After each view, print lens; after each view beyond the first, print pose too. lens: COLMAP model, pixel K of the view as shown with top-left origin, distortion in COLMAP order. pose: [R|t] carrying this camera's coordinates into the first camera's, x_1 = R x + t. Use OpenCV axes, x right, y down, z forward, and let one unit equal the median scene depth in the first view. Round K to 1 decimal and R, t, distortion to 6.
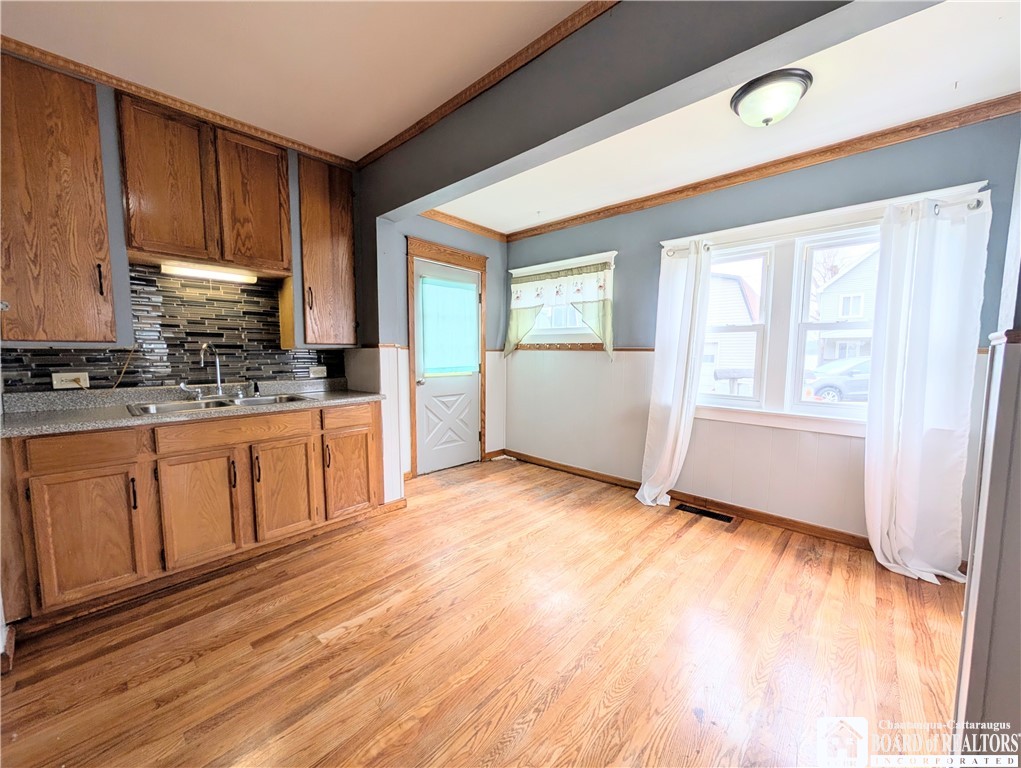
lens RADIAL K [[389.7, 0, 511.6], [0, 389.7, 384.4], [0, 0, 1]] dist [0.000559, 0.000646]
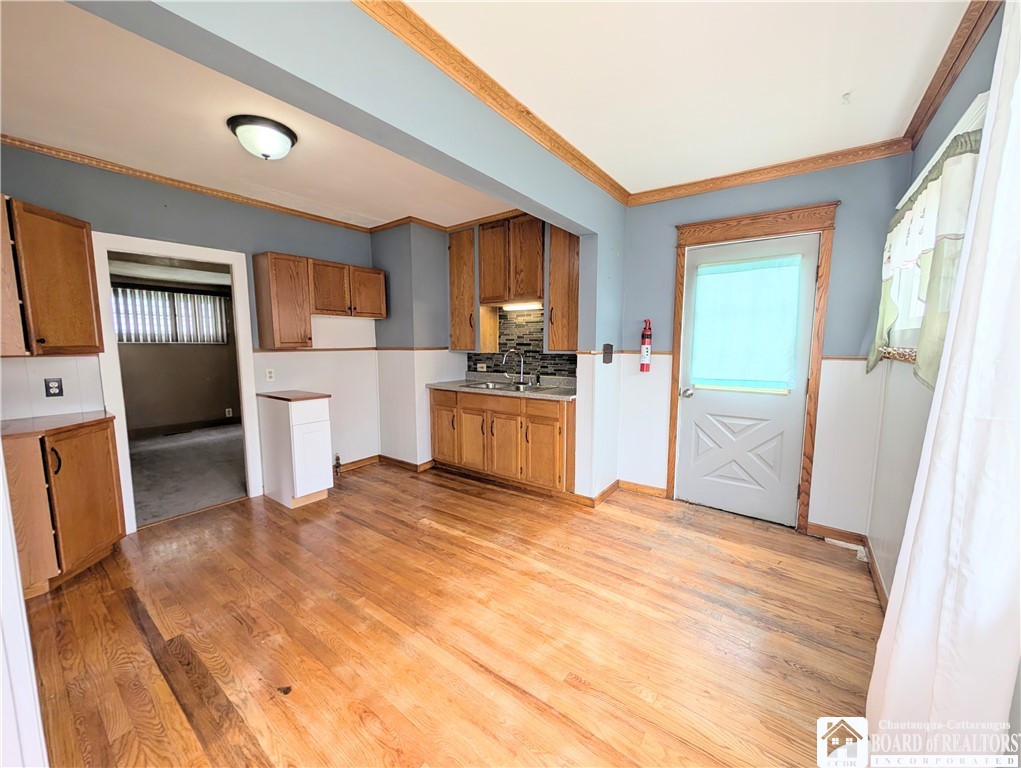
lens RADIAL K [[389.7, 0, 511.9], [0, 389.7, 386.4], [0, 0, 1]] dist [0.000559, 0.000646]
pose [[0.102752, 0.107078, -0.988927, 0.820830], [-0.081698, 0.991739, 0.098894, -0.107615], [0.991346, 0.070632, 0.110651, 0.761782]]
